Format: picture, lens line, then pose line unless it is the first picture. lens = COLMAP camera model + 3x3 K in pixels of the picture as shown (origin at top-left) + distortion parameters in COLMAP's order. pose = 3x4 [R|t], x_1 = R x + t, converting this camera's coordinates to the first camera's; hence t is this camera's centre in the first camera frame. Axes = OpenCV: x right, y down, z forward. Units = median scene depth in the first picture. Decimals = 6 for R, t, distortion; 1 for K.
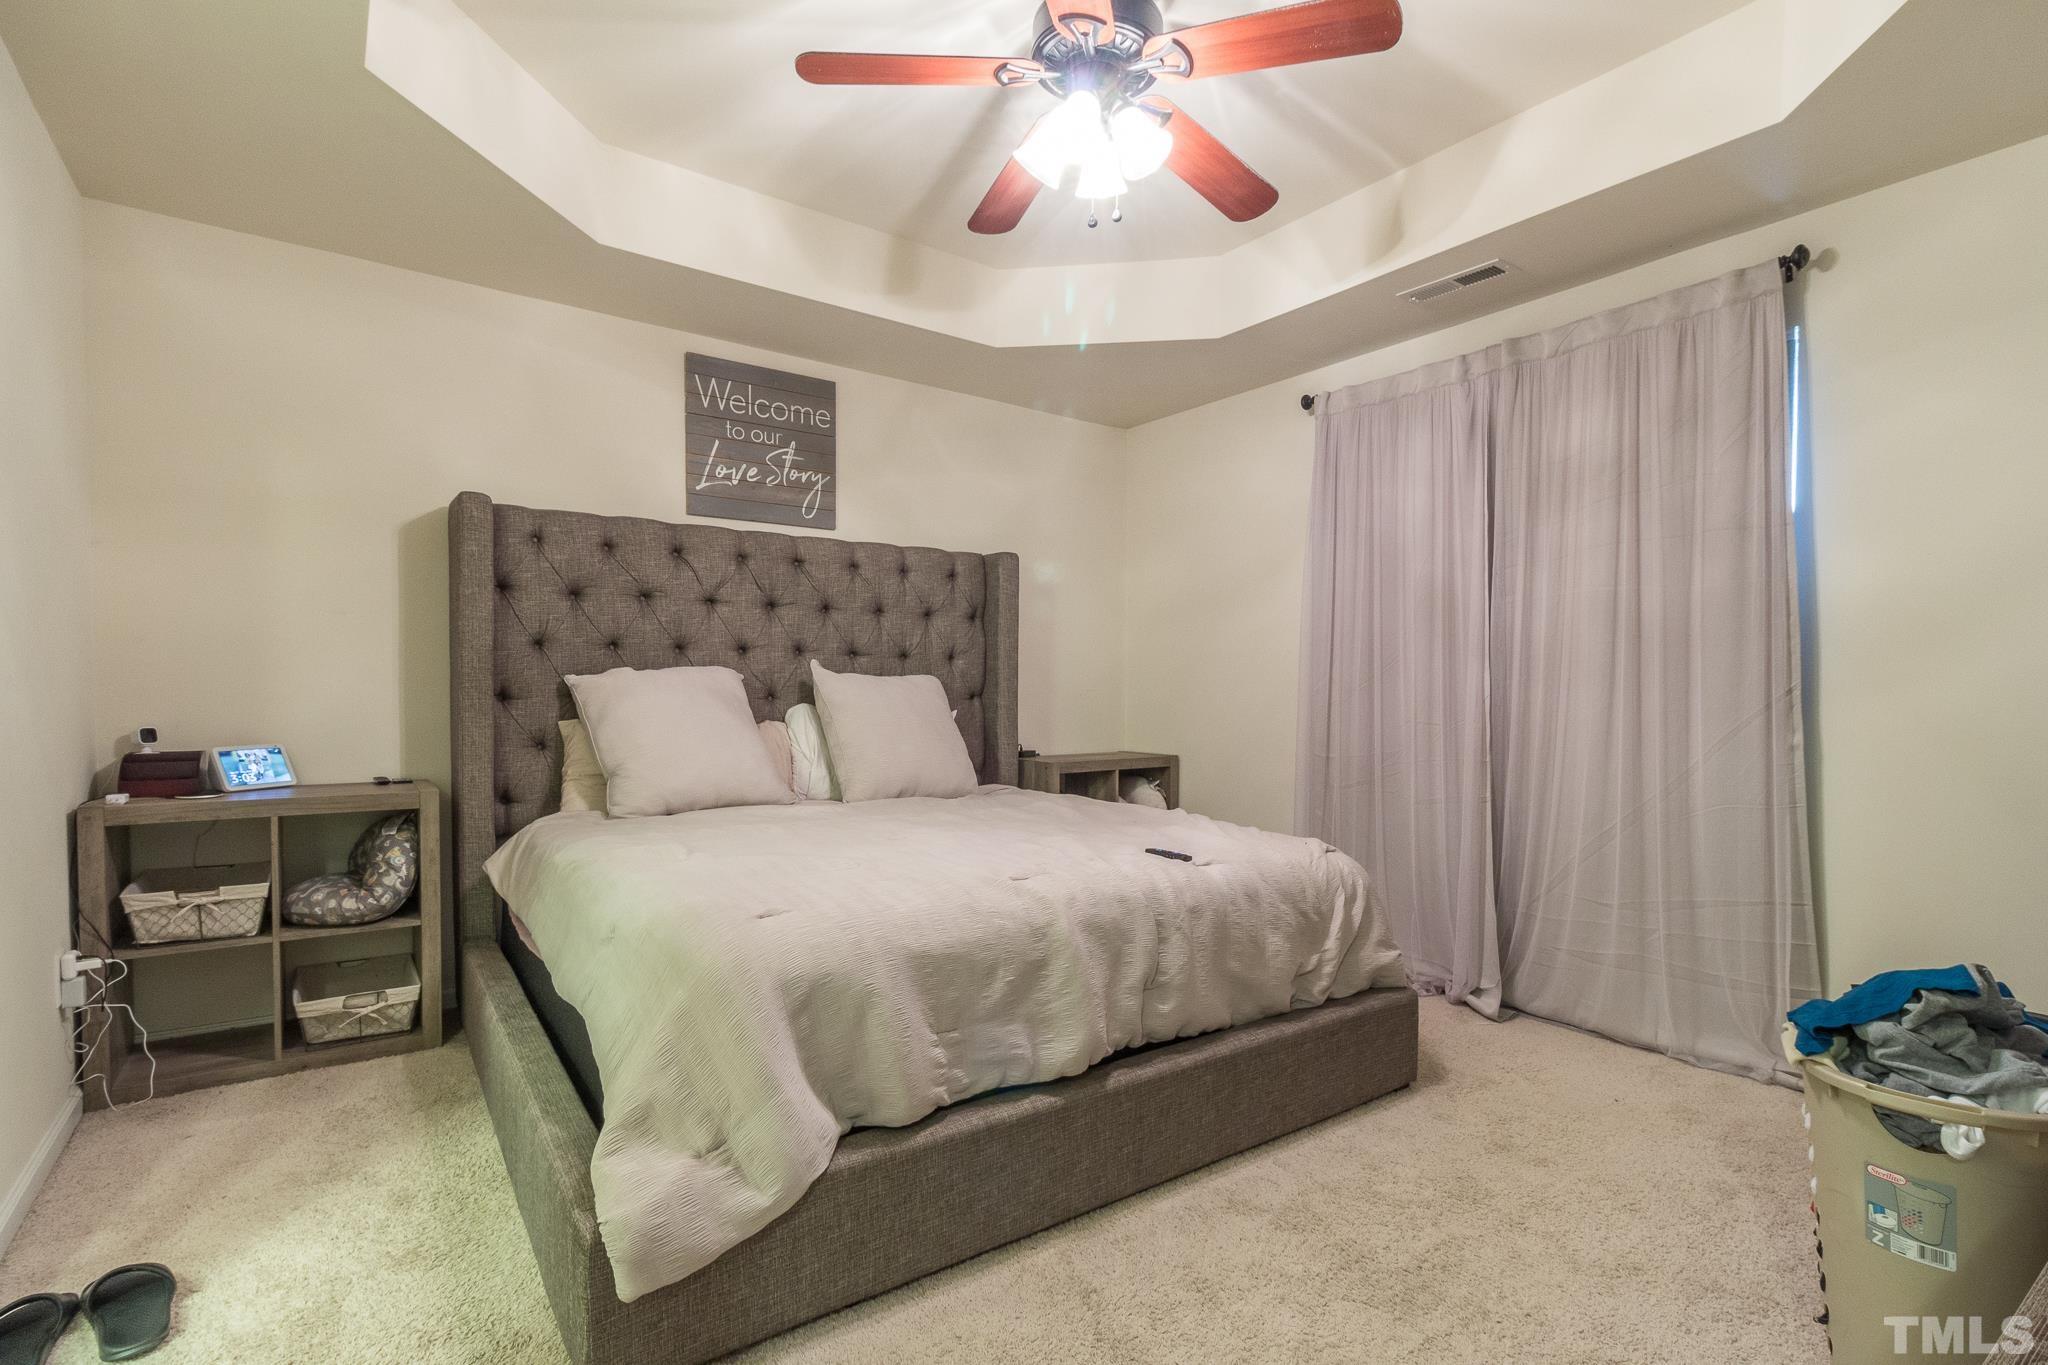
lens RADIAL K [[955.8, 0, 1024.0], [0, 955.8, 682.5], [0, 0, 1]] dist [0.000273, -0.000431]
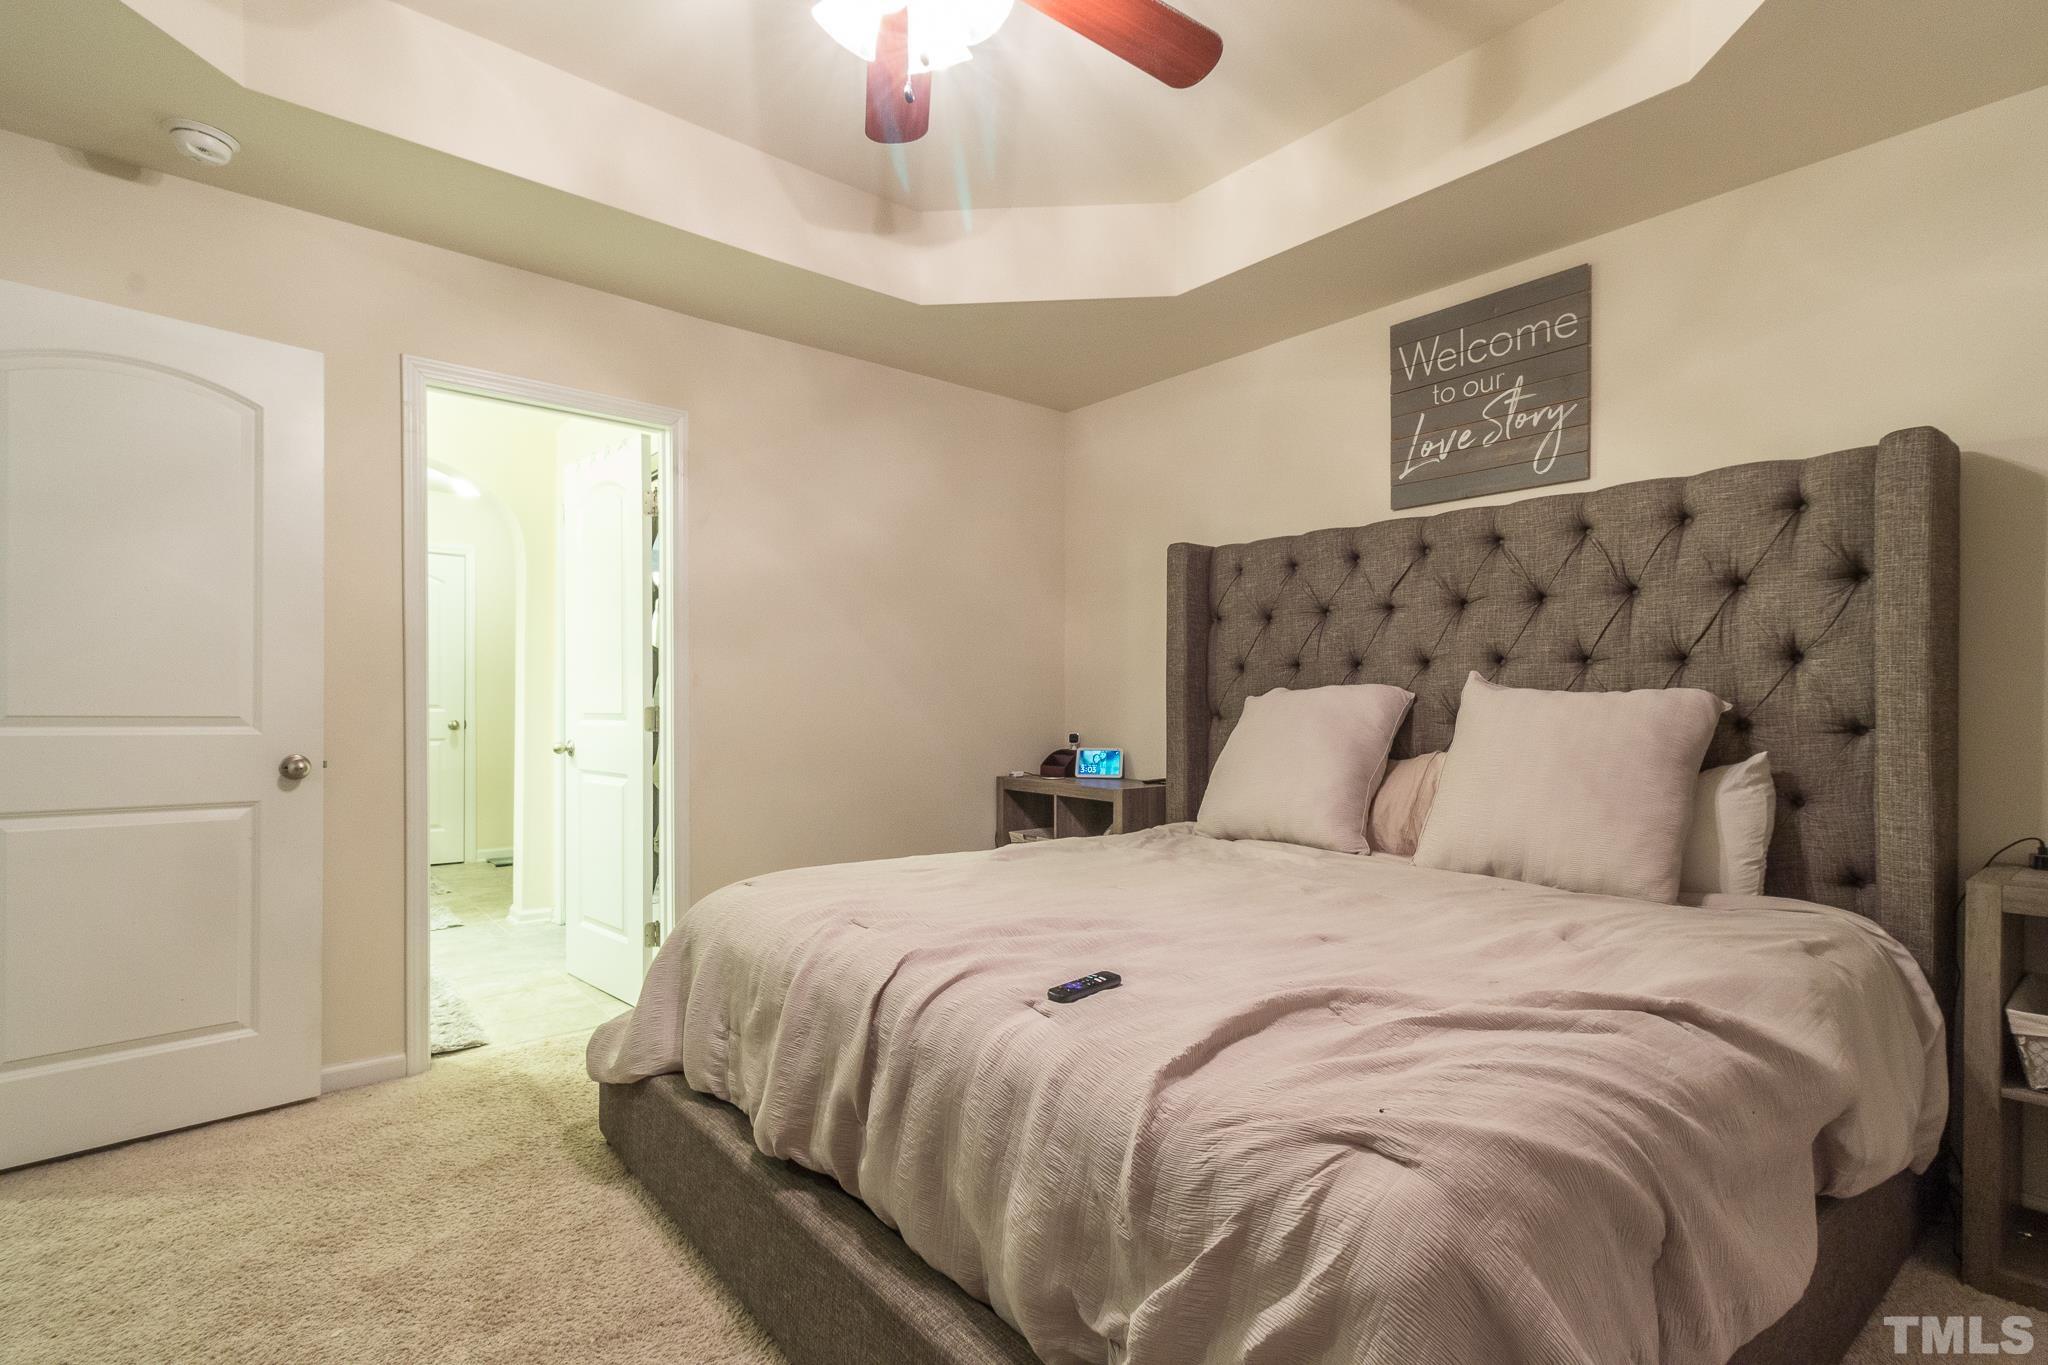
lens RADIAL K [[955.8, 0, 1024.0], [0, 955.8, 682.5], [0, 0, 1]] dist [0.000273, -0.000431]
pose [[0.090727, -0.026423, -0.995525, 0.472024], [0.003512, 0.999650, -0.026213, 0.002699], [0.995870, -0.001118, 0.090788, 0.573547]]
